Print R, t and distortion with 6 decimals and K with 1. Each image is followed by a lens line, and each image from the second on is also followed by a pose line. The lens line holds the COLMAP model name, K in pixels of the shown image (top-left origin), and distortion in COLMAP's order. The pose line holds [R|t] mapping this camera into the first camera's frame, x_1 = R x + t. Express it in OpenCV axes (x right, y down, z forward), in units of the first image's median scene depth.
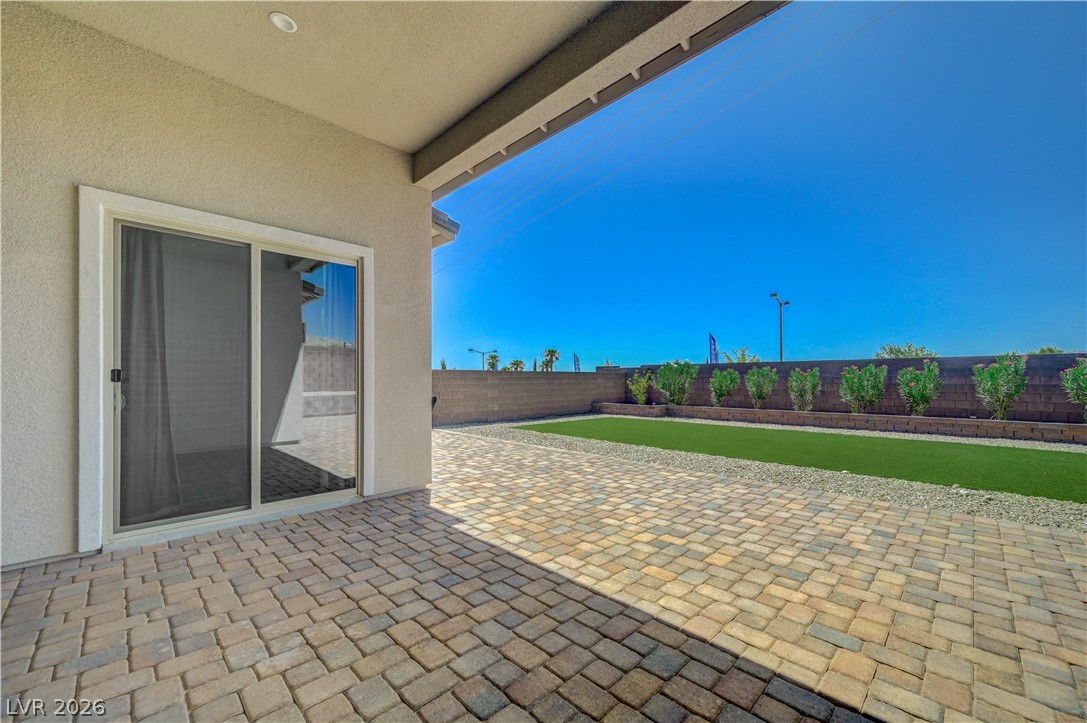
lens RADIAL K [[432.4, 0, 569.5], [0, 432.4, 375.9], [0, 0, 1]] dist [0.002064, 0.000917]
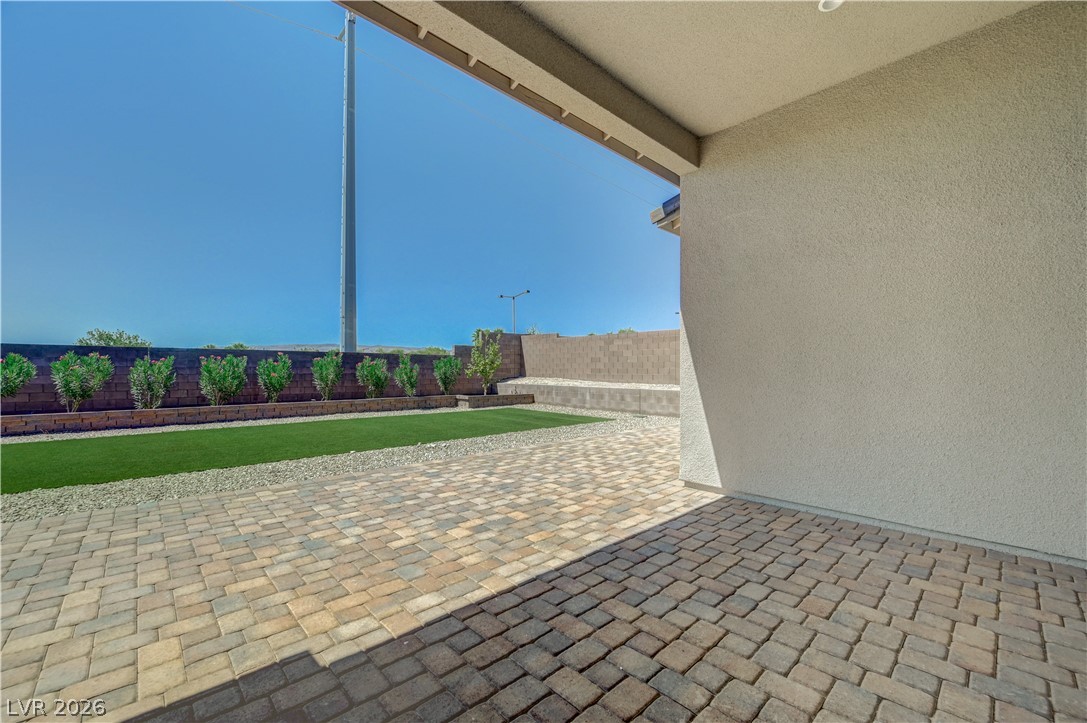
lens RADIAL K [[432.4, 0, 543.6], [0, 432.4, 370.3], [0, 0, 1]] dist [0.002064, 0.000917]
pose [[0.065618, -0.000420, 0.997845, -0.651048], [-0.009798, 0.999951, 0.001065, 0.004339], [-0.997797, -0.009847, 0.065611, 0.622864]]
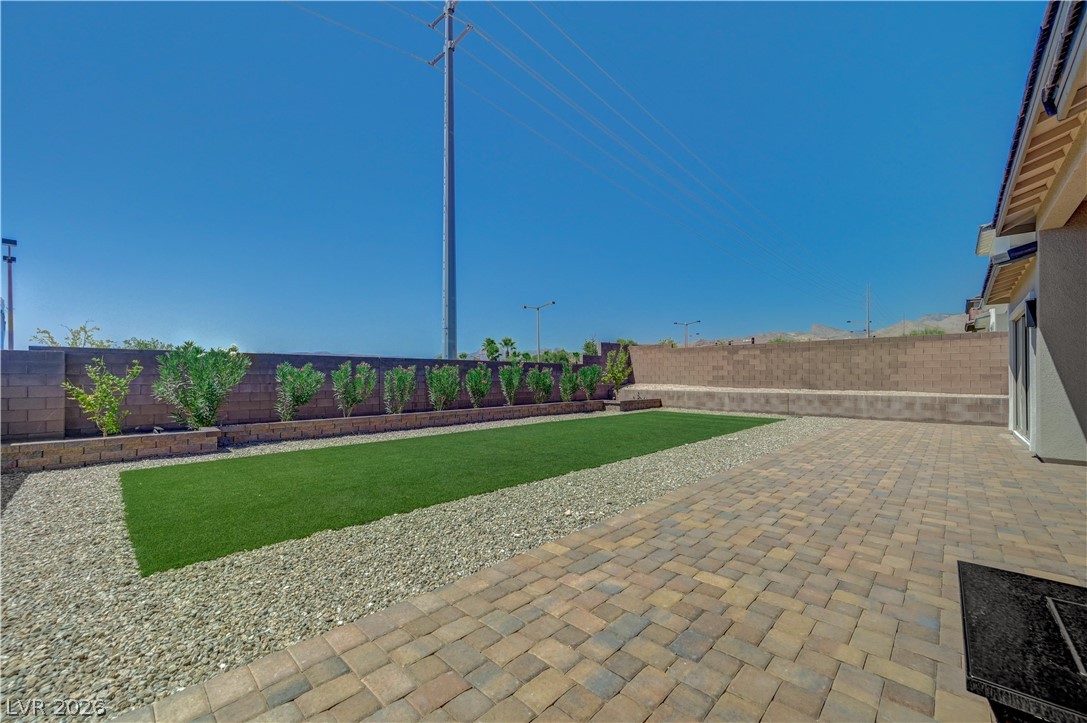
lens RADIAL K [[432.4, 0, 515.7], [0, 432.4, 376.9], [0, 0, 1]] dist [0.002064, 0.000917]
pose [[0.014371, -0.001203, 0.999896, -1.045098], [-0.005190, 0.999986, 0.001278, 0.006636], [-0.999883, -0.005208, 0.014364, 2.106801]]
